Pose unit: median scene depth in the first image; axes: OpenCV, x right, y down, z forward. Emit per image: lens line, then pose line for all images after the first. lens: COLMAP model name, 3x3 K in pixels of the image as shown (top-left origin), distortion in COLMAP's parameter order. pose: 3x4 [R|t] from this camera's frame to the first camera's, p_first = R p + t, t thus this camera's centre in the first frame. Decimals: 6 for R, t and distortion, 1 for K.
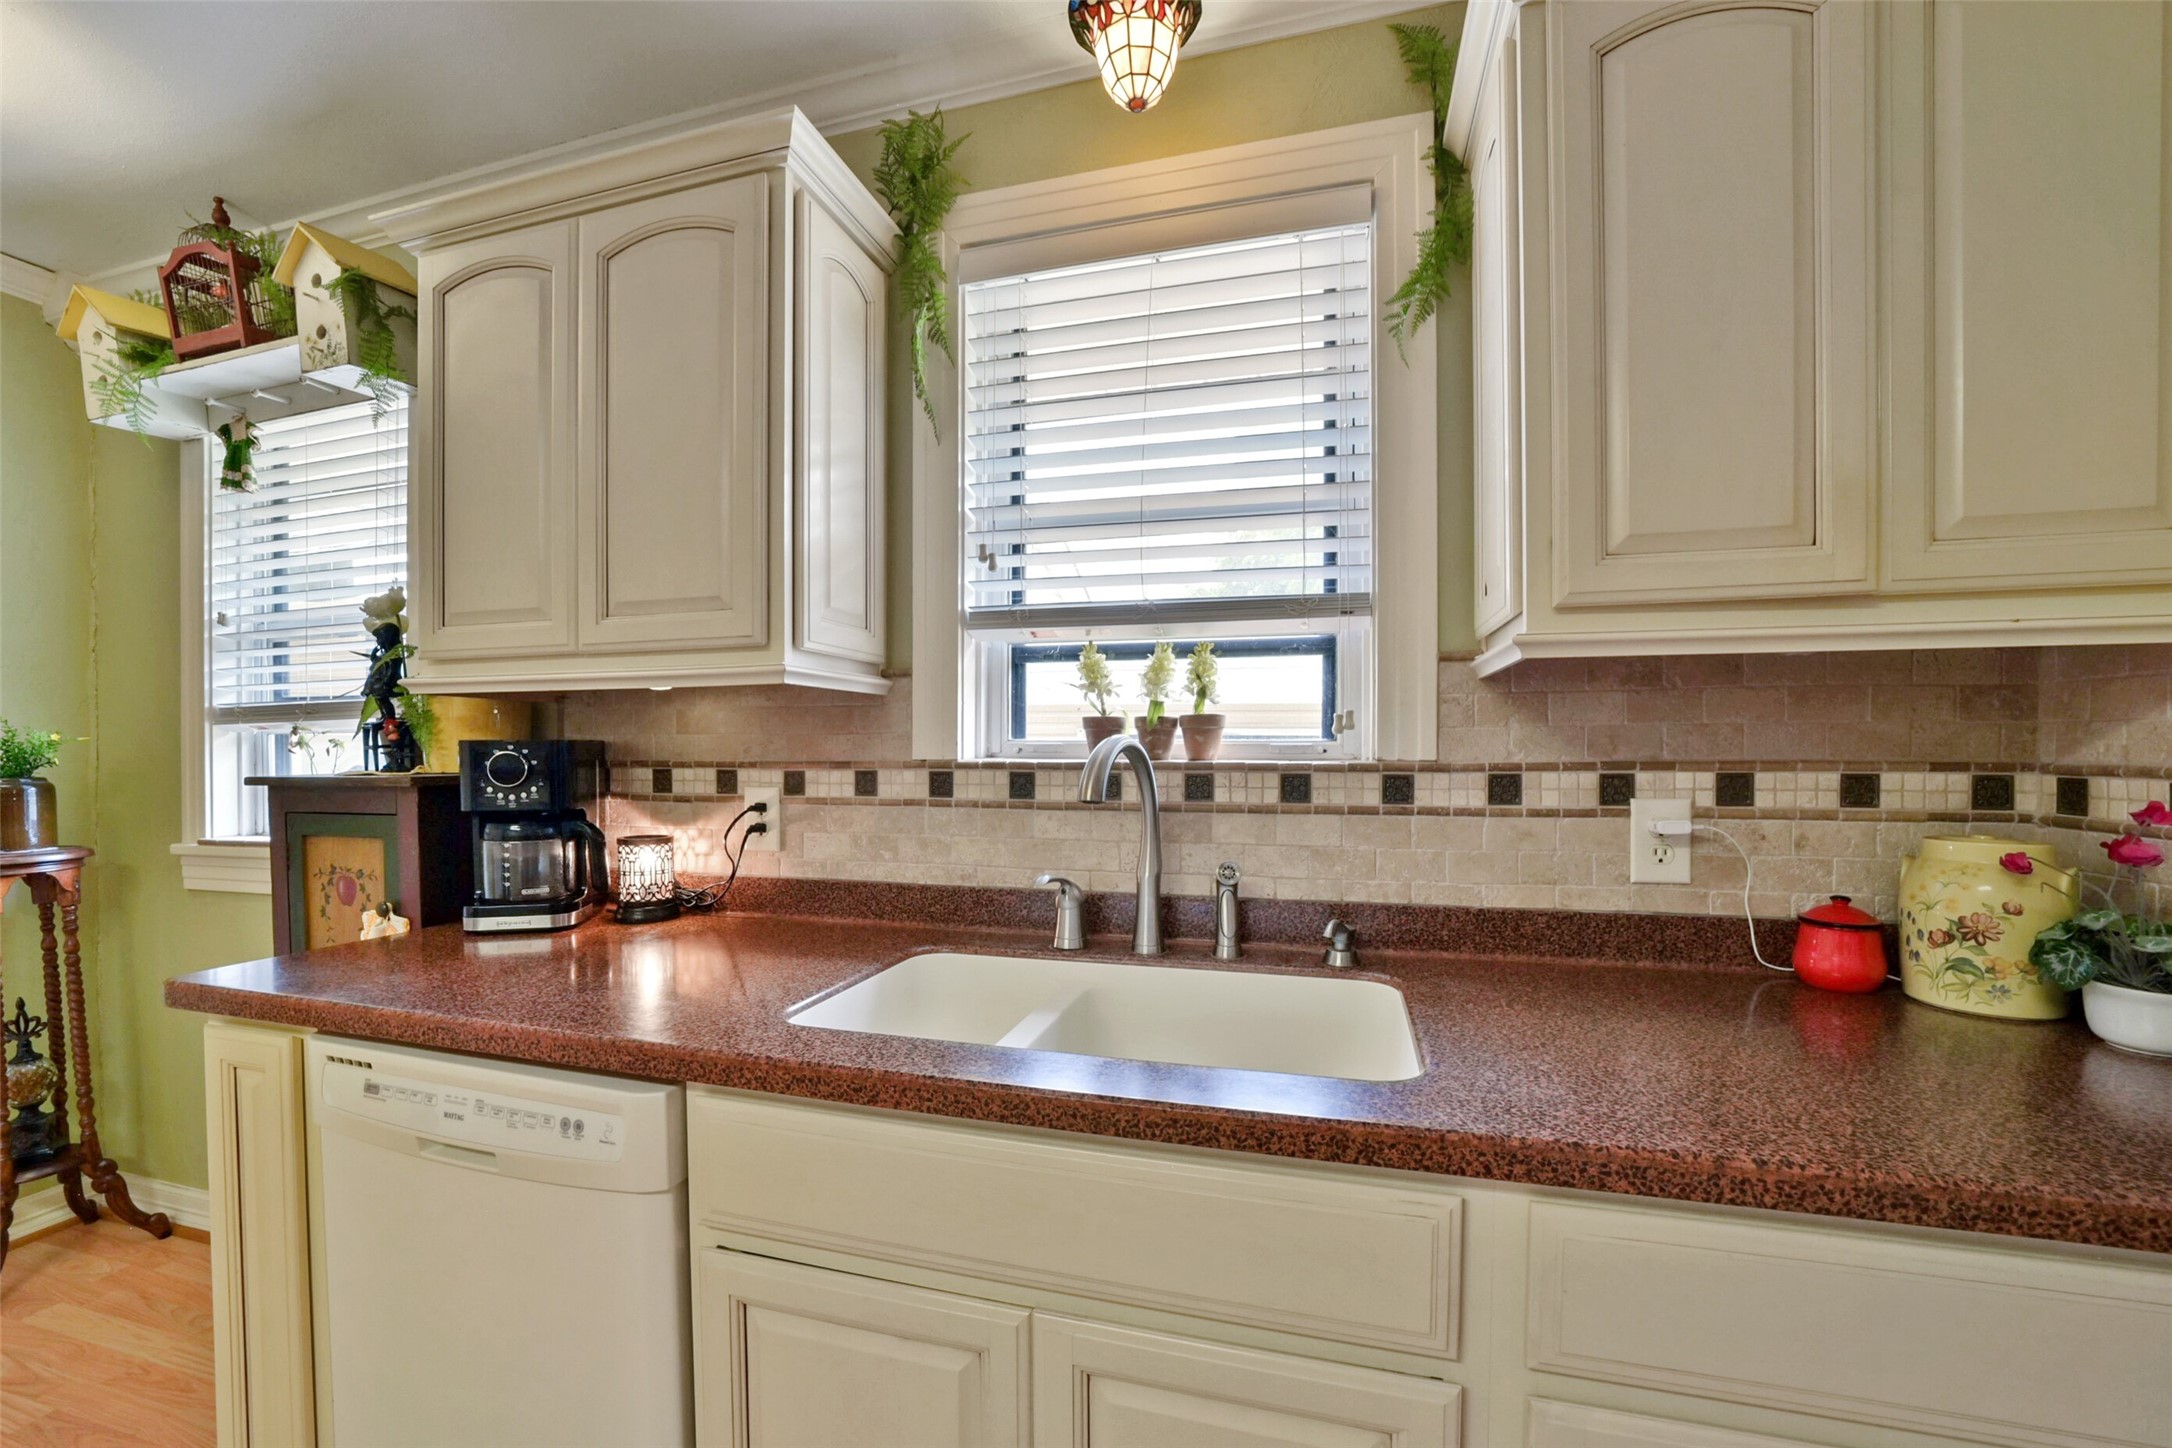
lens RADIAL K [[888.8, 0, 1078.7], [0, 888.8, 738.8], [0, 0, 1]] dist [-0.047638, 0.018382]
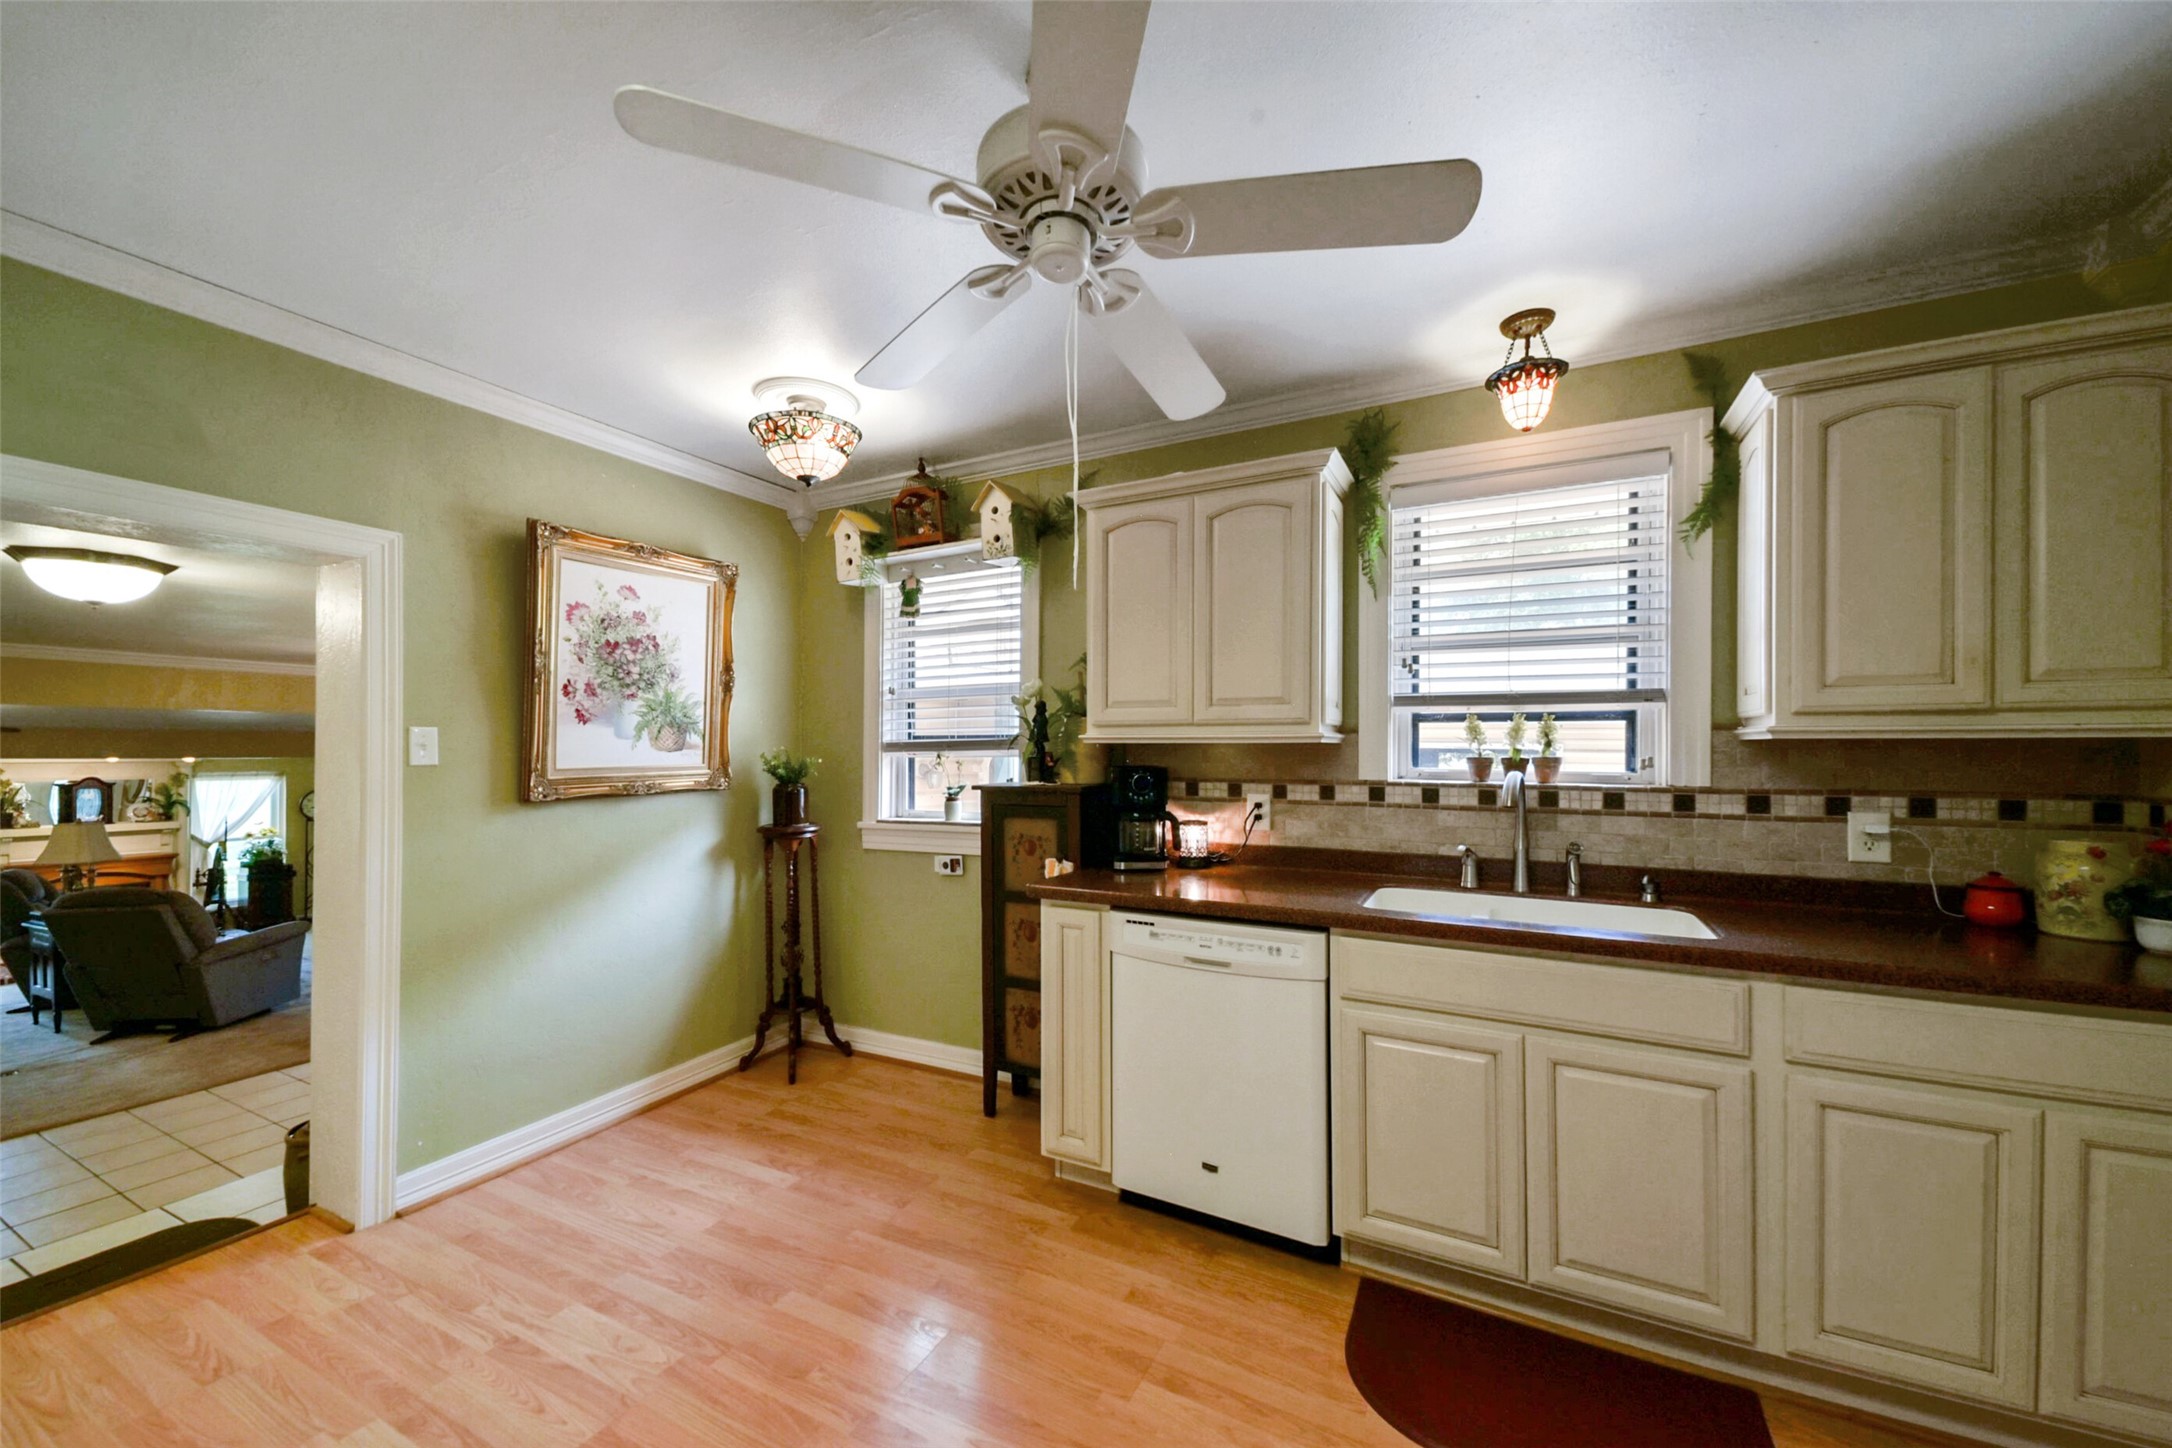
lens RADIAL K [[819.2, 0, 1087.0], [0, 819.2, 733.8], [0, 0, 1]] dist [0.045822, -0.016377]
pose [[0.979099, -0.001811, -0.203375, -0.439865], [0.000596, 0.999982, -0.006037, -0.067287], [0.203382, 0.005790, 0.979082, -0.820028]]
